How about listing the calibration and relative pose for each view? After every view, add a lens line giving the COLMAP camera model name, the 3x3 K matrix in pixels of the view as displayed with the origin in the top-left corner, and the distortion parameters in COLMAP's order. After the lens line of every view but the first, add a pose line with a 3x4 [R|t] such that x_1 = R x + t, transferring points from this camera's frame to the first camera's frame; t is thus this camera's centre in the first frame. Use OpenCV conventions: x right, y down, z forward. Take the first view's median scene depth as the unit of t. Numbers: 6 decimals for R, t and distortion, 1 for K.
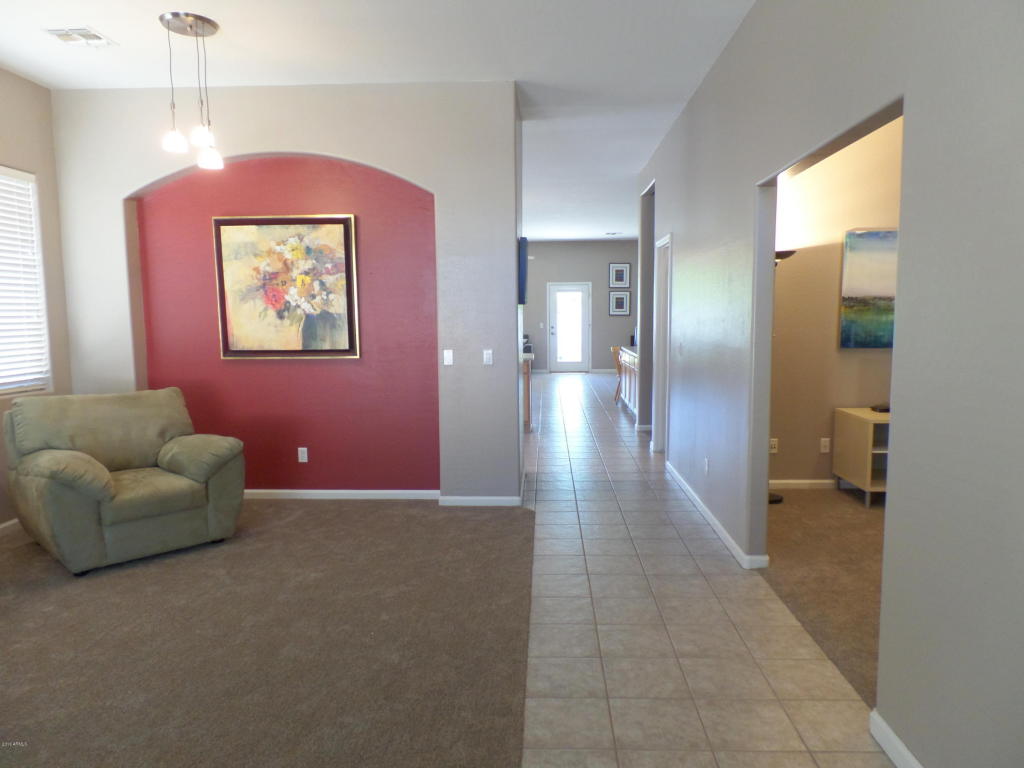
lens RADIAL K [[710.5, 0, 516.9], [0, 710.5, 390.0], [0, 0, 1]] dist [0.001161, 0.001729]
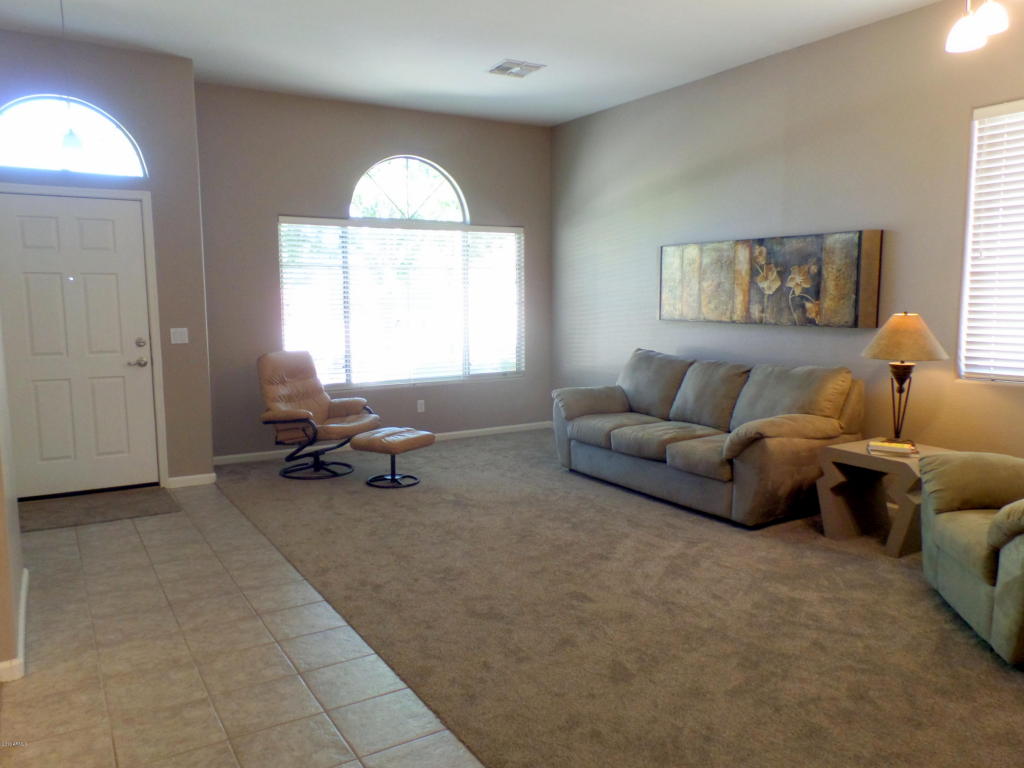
lens RADIAL K [[710.5, 0, 516.9], [0, 710.5, 390.0], [0, 0, 1]] dist [0.001161, 0.001729]
pose [[-0.810655, 0.089517, -0.578641, 0.207478], [-0.047254, 0.975018, 0.217040, -0.099869], [0.583614, 0.203287, -0.786173, 0.969141]]
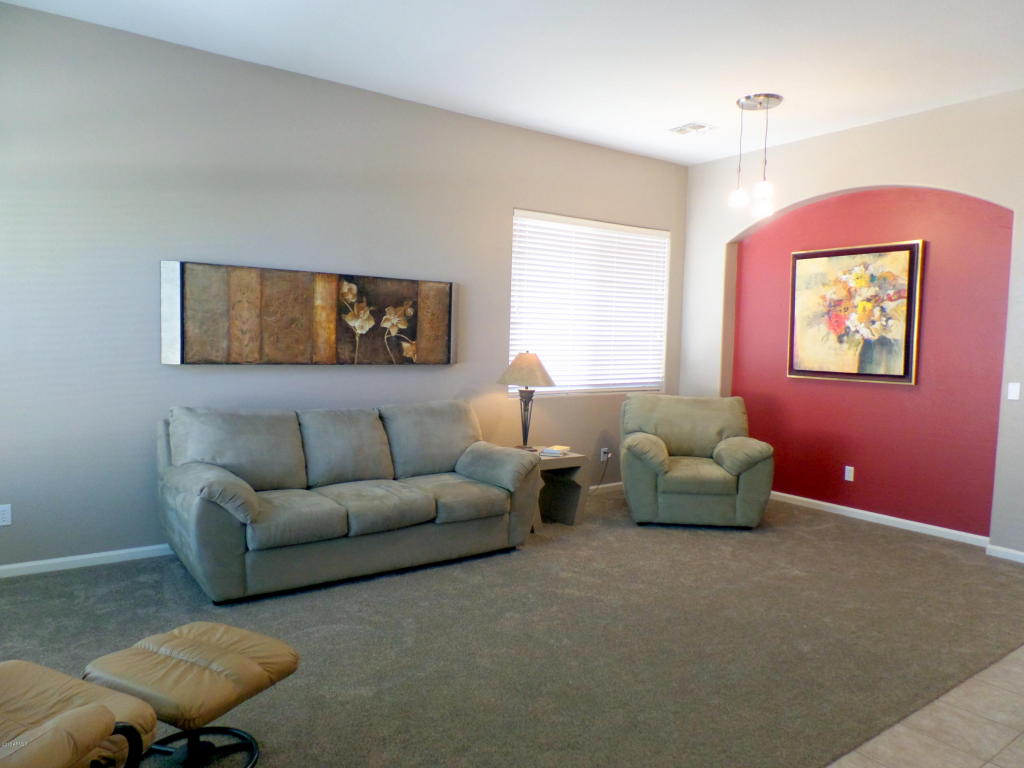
lens RADIAL K [[710.5, 0, 516.9], [0, 710.5, 390.0], [0, 0, 1]] dist [0.001161, 0.001729]
pose [[0.614778, 0.079850, -0.784648, 0.222129], [-0.106306, 0.994173, 0.017881, 0.002872], [0.781503, 0.072420, 0.619684, -0.038920]]
